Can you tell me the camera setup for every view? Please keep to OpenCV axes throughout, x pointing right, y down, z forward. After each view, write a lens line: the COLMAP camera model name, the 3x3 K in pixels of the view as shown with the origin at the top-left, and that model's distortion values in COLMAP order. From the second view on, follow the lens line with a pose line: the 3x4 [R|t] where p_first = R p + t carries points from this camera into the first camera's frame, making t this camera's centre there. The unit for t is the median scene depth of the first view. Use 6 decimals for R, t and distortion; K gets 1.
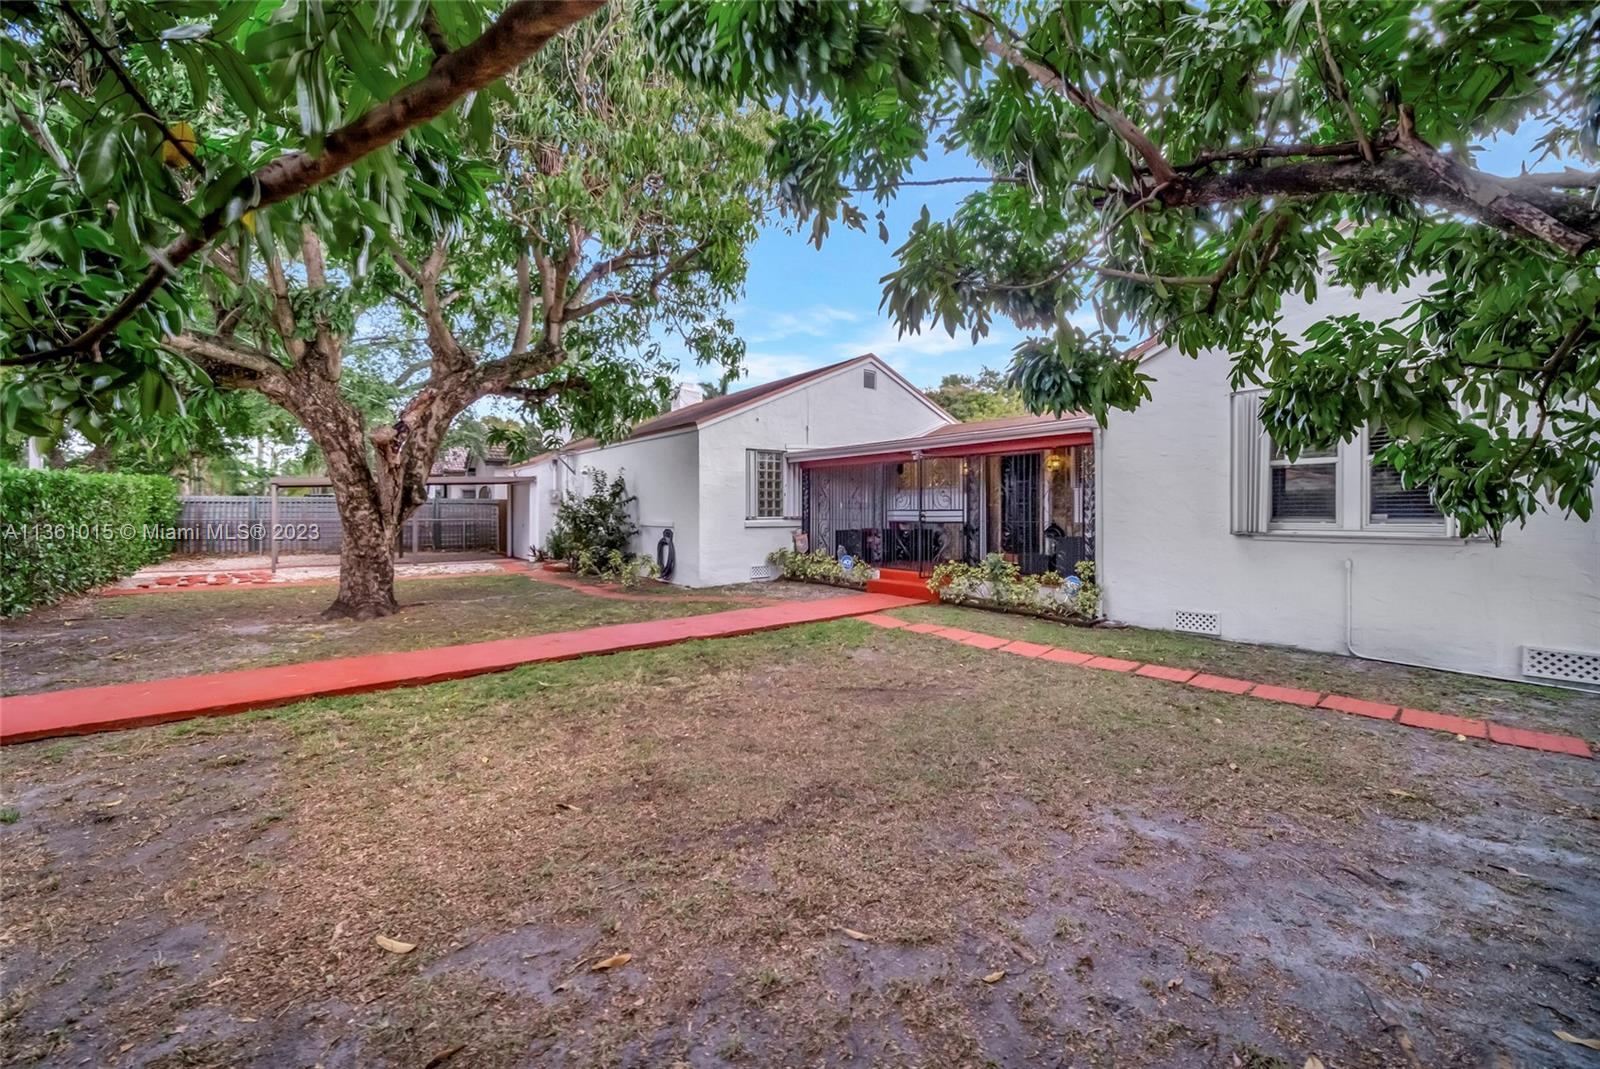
lens RADIAL K [[647.4, 0, 791.5], [0, 647.4, 527.6], [0, 0, 1]] dist [-0.010149, 0.002674]
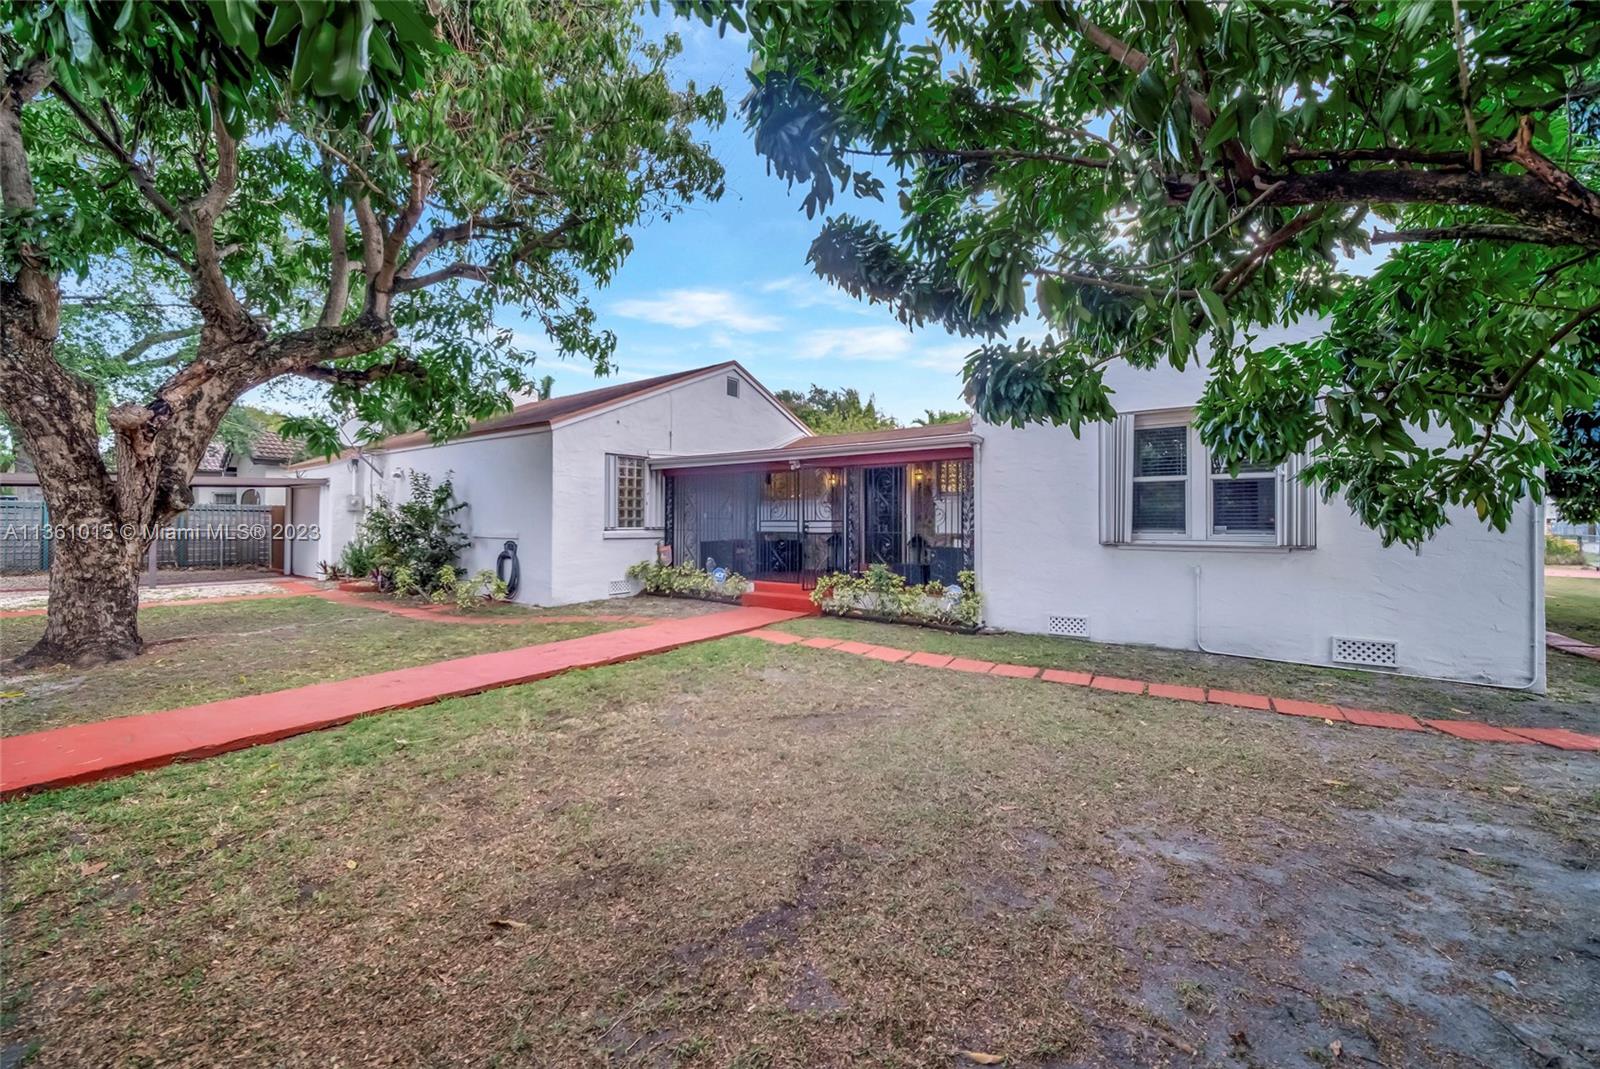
lens RADIAL K [[647.4, 0, 804.3], [0, 647.4, 525.1], [0, 0, 1]] dist [-0.010149, 0.002674]
pose [[0.962253, 0.002845, 0.272143, -0.129810], [0.002672, 0.999798, -0.019901, -0.001718], [-0.272144, 0.019877, 0.962051, 0.115831]]
